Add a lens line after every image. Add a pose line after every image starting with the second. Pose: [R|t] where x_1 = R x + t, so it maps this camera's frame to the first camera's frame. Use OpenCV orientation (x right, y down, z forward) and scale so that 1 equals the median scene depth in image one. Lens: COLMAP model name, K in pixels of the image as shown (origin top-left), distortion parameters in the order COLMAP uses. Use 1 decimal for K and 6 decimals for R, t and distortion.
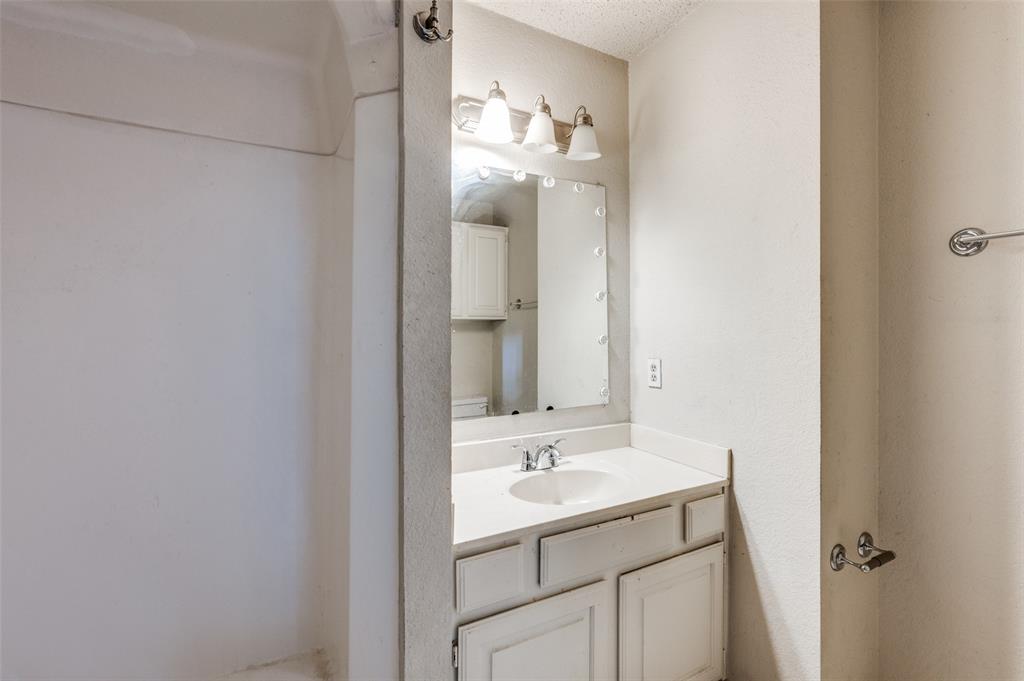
lens RADIAL K [[434.8, 0, 509.3], [0, 434.8, 336.5], [0, 0, 1]] dist [0.000504, 0.000056]
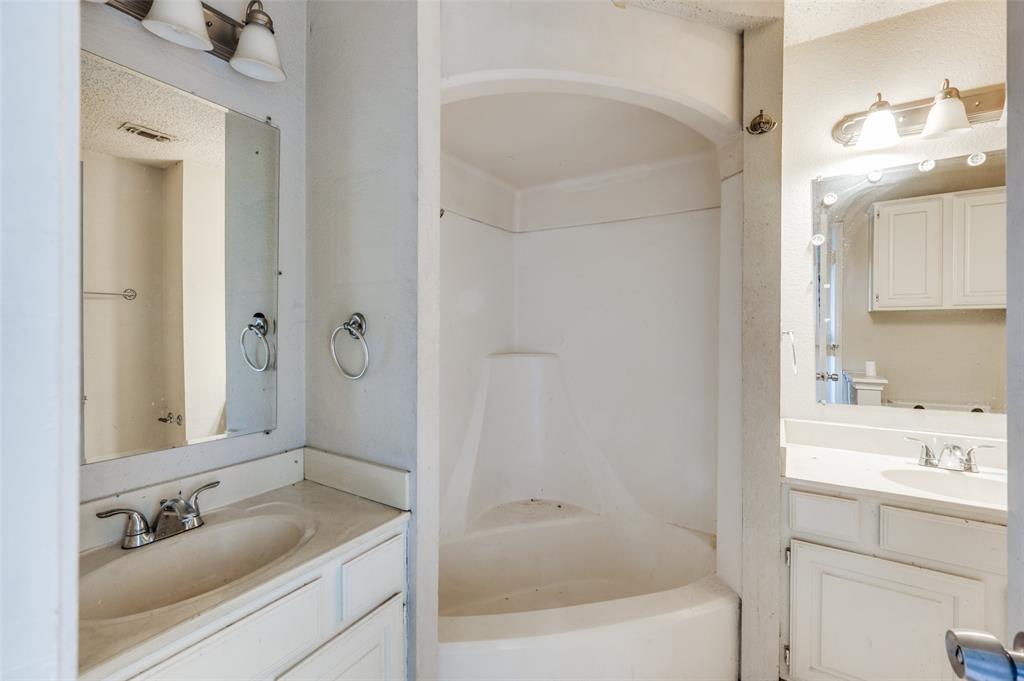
lens RADIAL K [[440.7, 0, 518.6], [0, 440.7, 321.2], [0, 0, 1]] dist [-0.000370, 0.000031]
pose [[0.519983, -0.003553, -0.854169, 0.441622], [-0.009714, 0.999902, -0.010072, -0.000637], [0.854122, 0.013534, 0.519897, -0.332354]]
